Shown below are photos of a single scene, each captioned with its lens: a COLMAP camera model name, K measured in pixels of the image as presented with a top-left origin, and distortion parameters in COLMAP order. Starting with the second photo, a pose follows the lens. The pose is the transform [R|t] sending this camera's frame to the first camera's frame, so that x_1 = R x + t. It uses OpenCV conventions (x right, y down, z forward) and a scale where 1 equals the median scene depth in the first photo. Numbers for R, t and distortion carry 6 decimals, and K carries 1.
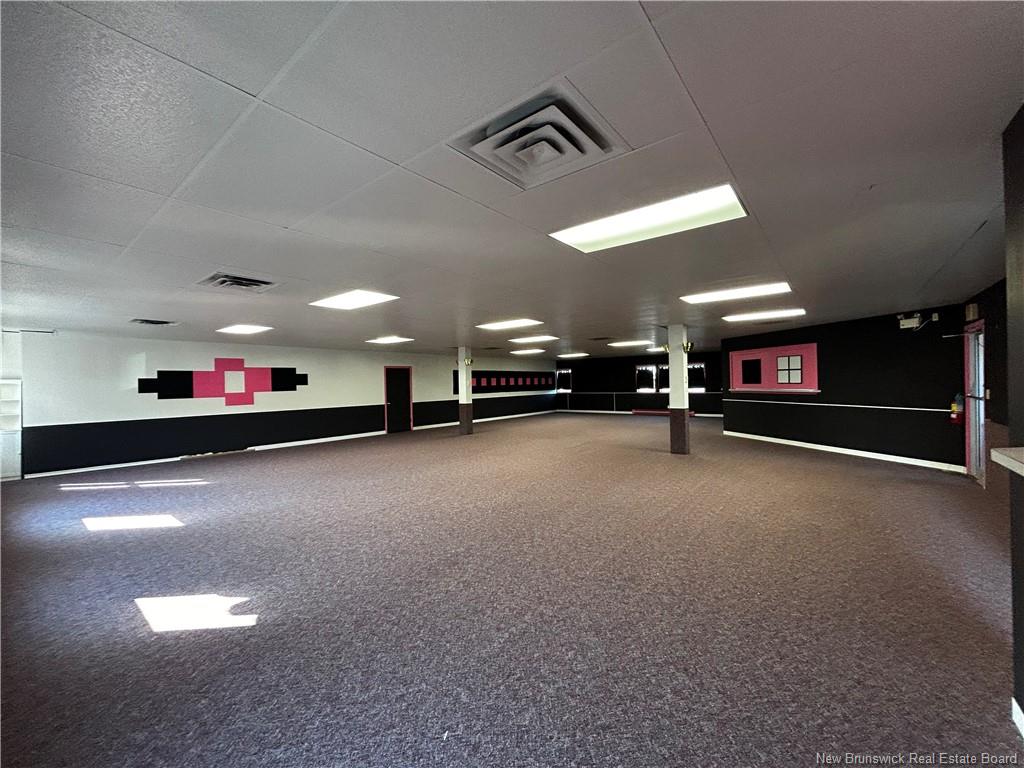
lens RADIAL K [[409.0, 0, 515.1], [0, 409.0, 378.7], [0, 0, 1]] dist [0.000356, 0.000988]
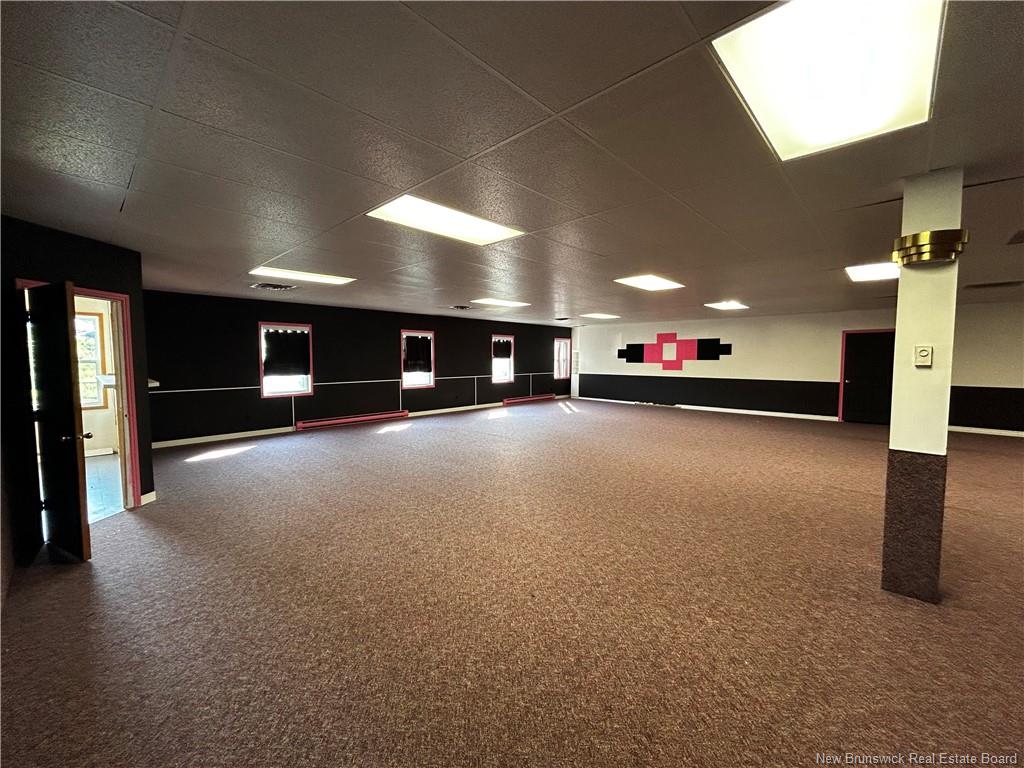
lens RADIAL K [[409.0, 0, 510.0], [0, 409.0, 381.8], [0, 0, 1]] dist [0.000356, 0.000988]
pose [[-0.079934, 0.081081, -0.993497, 0.558947], [0.010198, 0.996701, 0.080522, -0.005224], [0.996748, -0.003695, -0.080497, 0.543267]]
